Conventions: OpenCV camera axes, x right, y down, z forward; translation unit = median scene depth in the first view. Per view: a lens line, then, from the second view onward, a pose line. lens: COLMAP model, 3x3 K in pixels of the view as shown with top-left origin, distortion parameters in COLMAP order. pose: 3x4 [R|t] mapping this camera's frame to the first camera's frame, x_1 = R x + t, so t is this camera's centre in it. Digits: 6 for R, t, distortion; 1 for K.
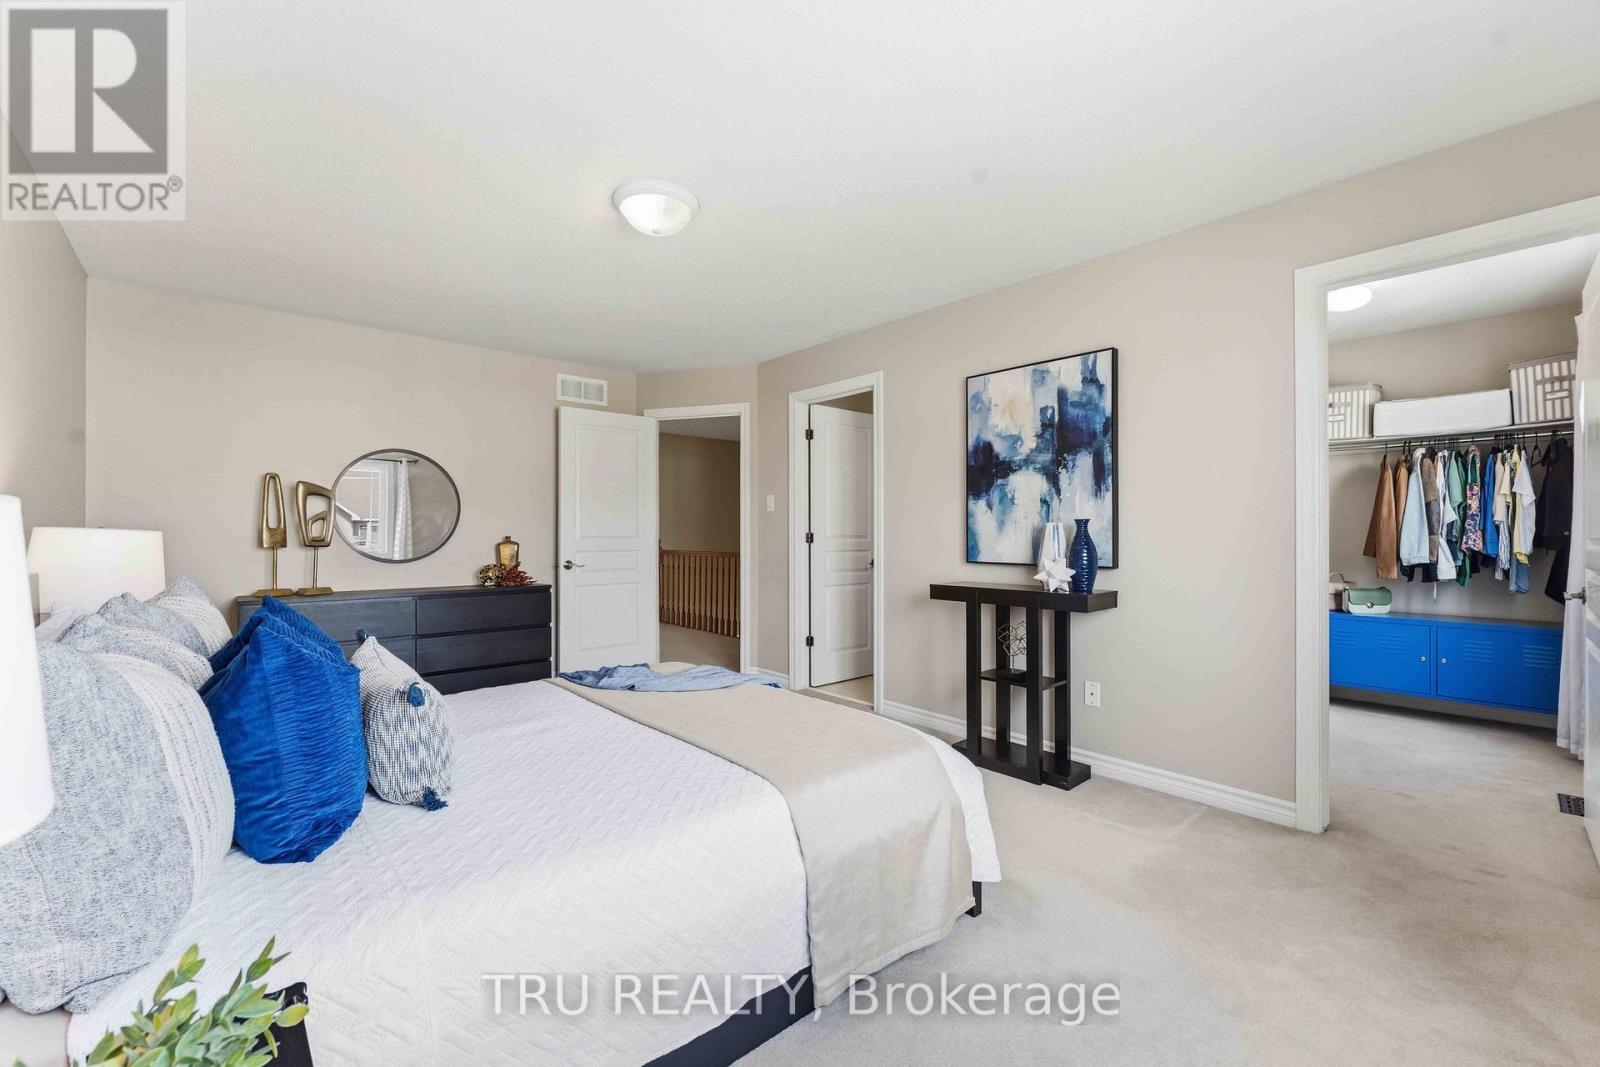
lens RADIAL K [[643.8, 0, 788.1], [0, 643.8, 530.3], [0, 0, 1]] dist [-0.001700, 0.000009]
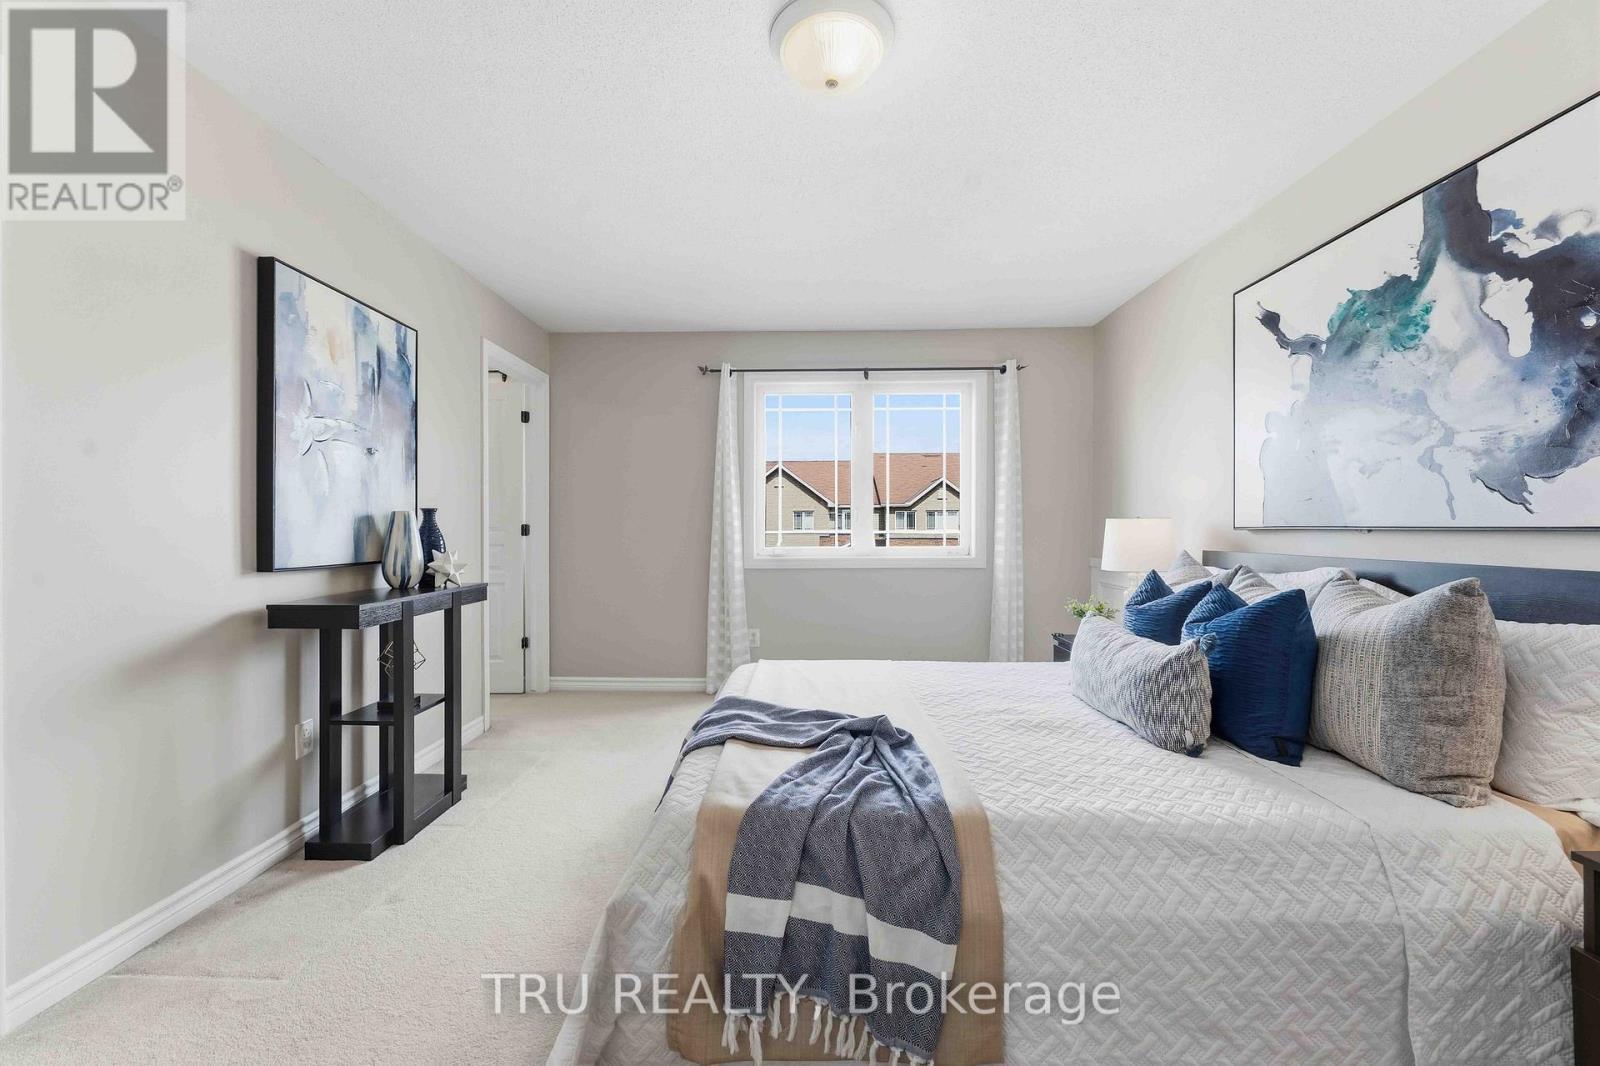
lens RADIAL K [[643.8, 0, 788.1], [0, 643.8, 529.8], [0, 0, 1]] dist [-0.001700, 0.000009]
pose [[-0.724559, 0.000491, 0.689212, -0.522128], [-0.000572, 0.999999, -0.001314, 0.014218], [-0.689212, -0.001346, -0.724558, 1.218357]]
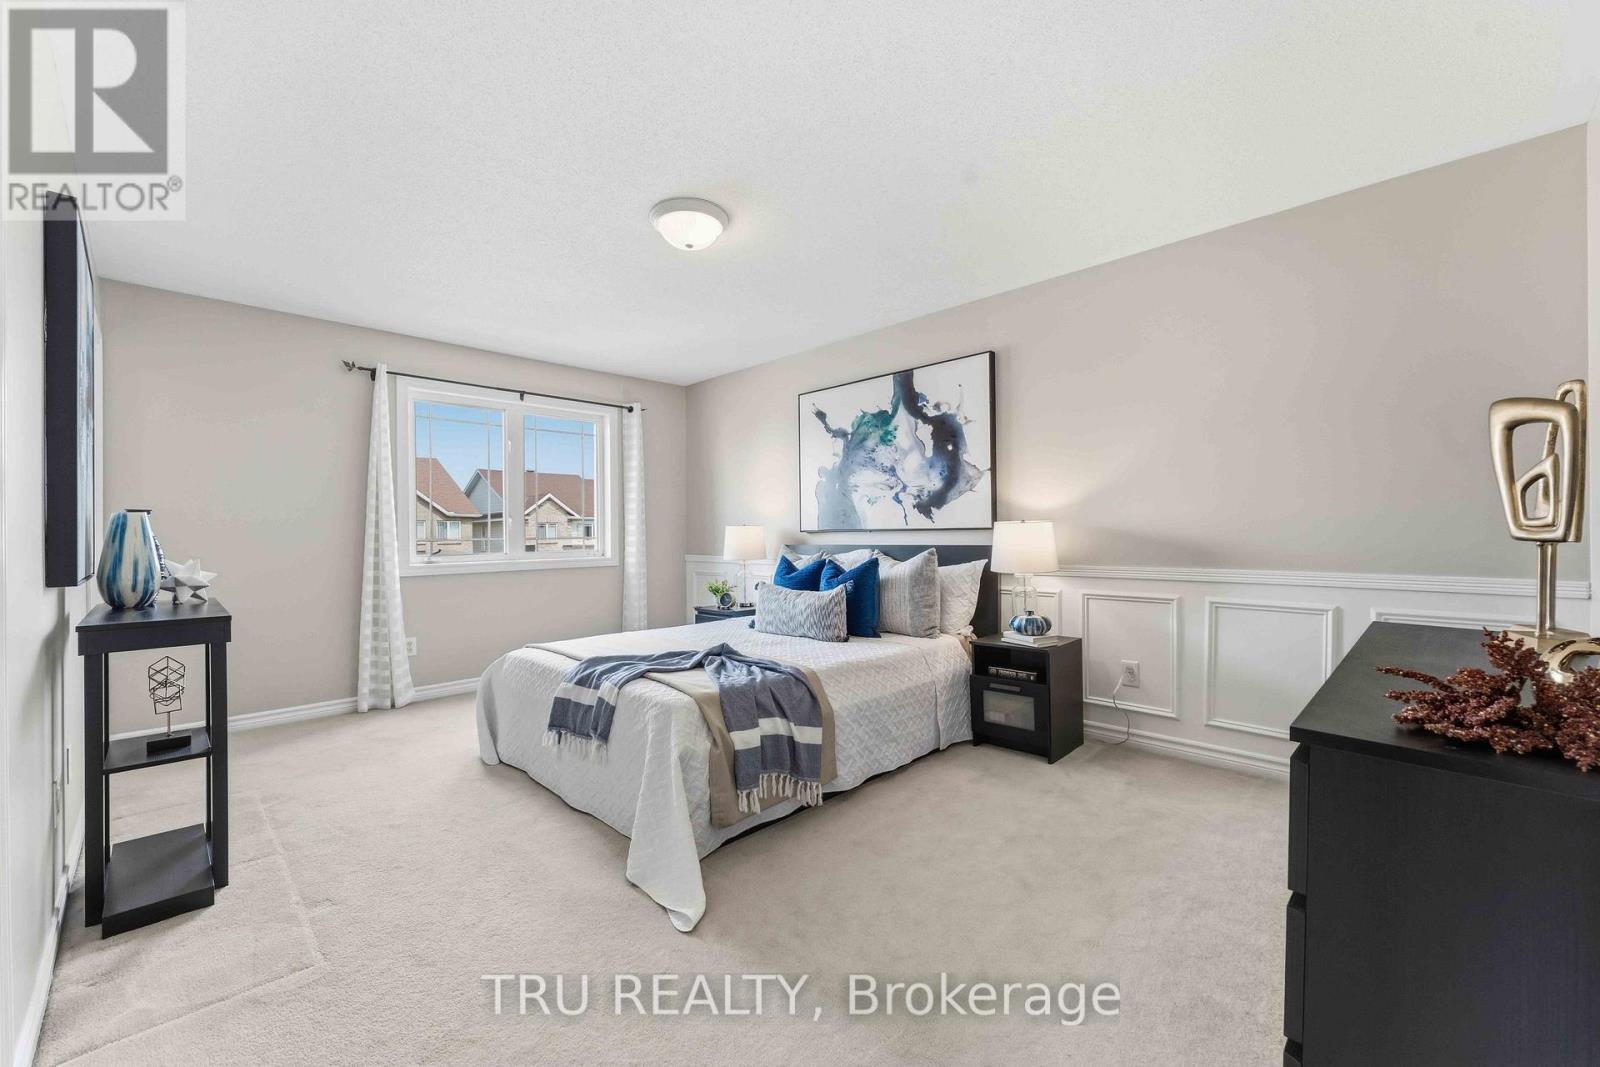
lens RADIAL K [[643.8, 0, 788.1], [0, 643.8, 530.3], [0, 0, 1]] dist [-0.001700, 0.000009]
pose [[-0.998511, 0.012251, -0.053149, -0.247699], [0.012811, 0.999866, -0.010216, 0.023967], [0.053016, -0.010881, -0.998534, 1.669978]]
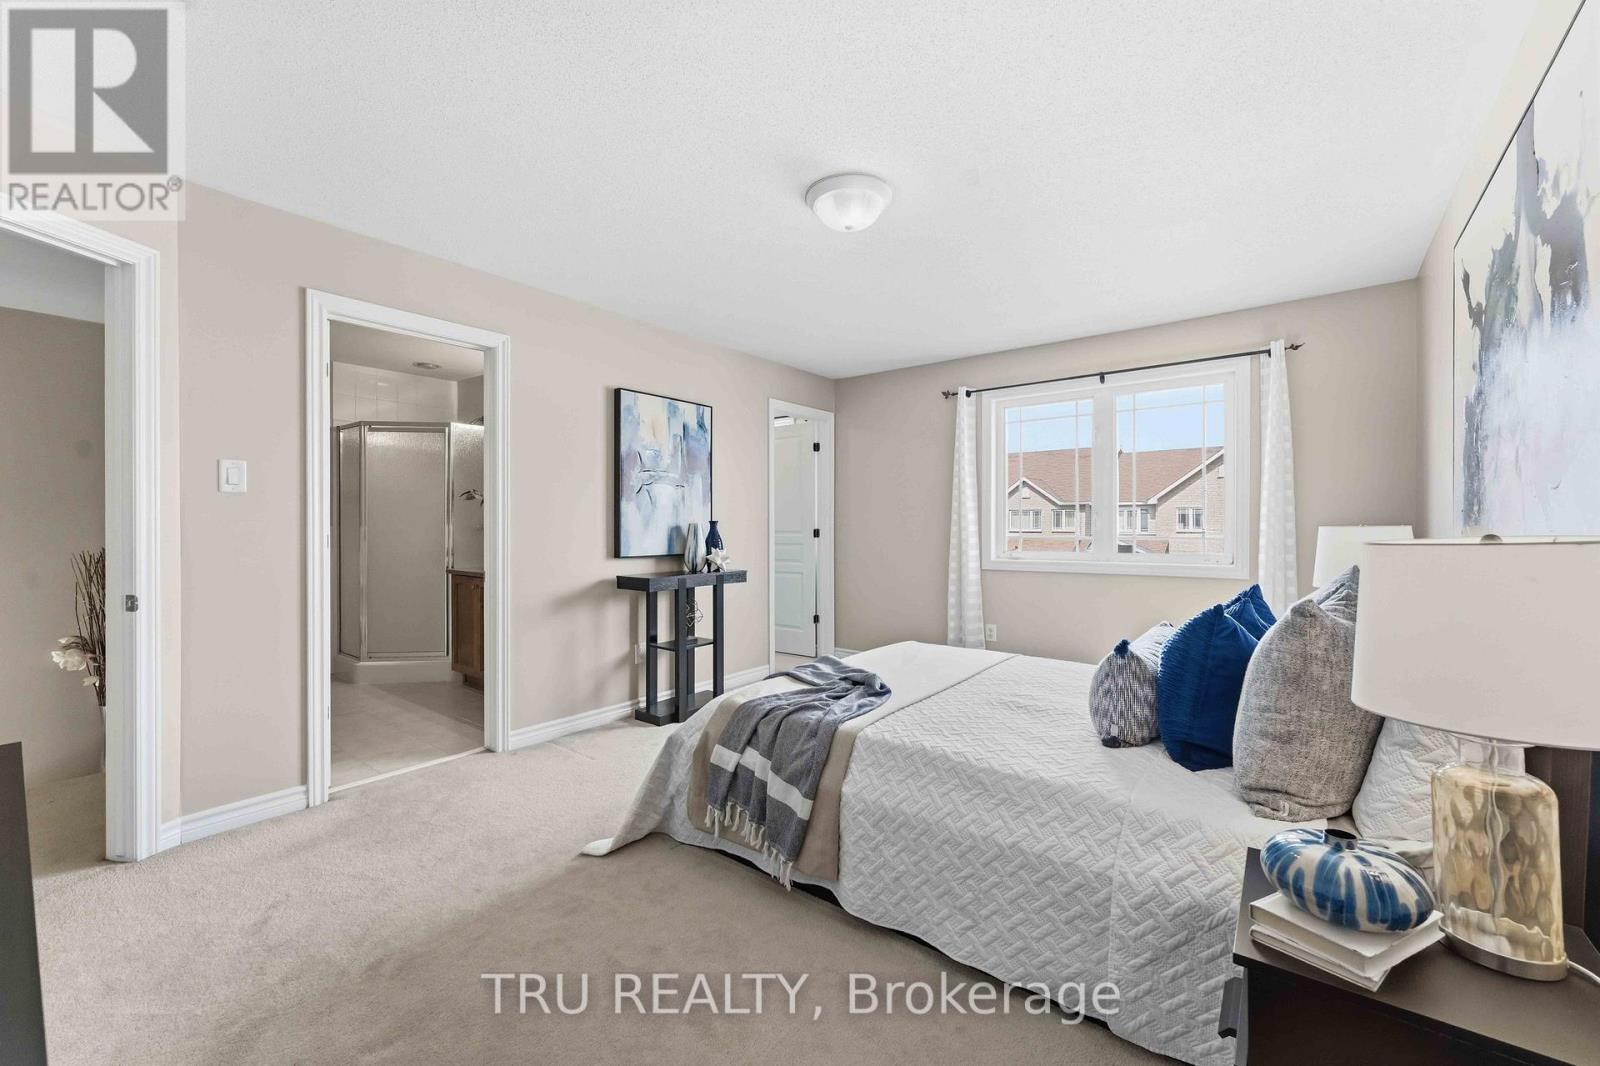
lens RADIAL K [[649.5, 0, 783.2], [0, 649.5, 527.7], [0, 0, 1]] dist [-0.001268, -0.000059]
pose [[-0.158862, -0.000415, 0.987301, -0.945197], [-0.001827, 0.999998, 0.000127, -0.001826], [-0.987299, -0.001783, -0.158863, 0.996459]]
